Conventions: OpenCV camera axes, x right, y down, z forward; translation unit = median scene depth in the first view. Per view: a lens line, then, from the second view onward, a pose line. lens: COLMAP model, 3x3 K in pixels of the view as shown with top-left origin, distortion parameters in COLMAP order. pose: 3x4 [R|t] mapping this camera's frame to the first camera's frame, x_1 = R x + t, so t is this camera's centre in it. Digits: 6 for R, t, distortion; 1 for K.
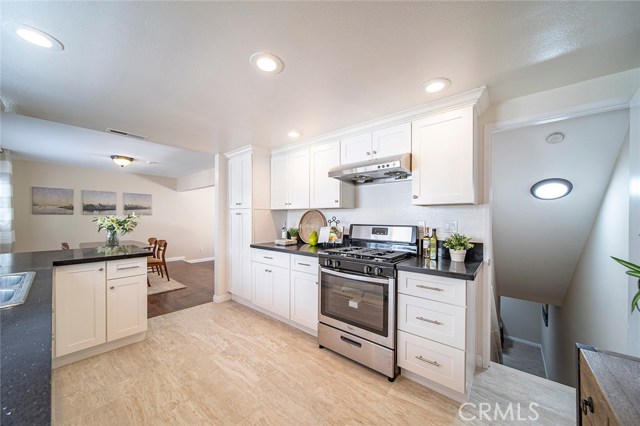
lens RADIAL K [[214.4, 0, 317.0], [0, 214.4, 218.7], [0, 0, 1]] dist [-0.008215, -0.000062]
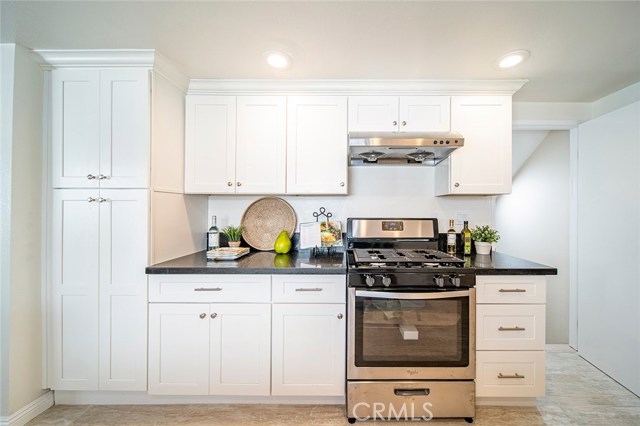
lens RADIAL K [[228.8, 0, 317.4], [0, 228.8, 207.1], [0, 0, 1]] dist [-0.000499, -0.000698]
pose [[0.776788, 0.001403, 0.629761, -0.402378], [0.003157, 0.999976, -0.006122, -0.006027], [-0.629755, 0.006744, 0.776765, 0.467276]]
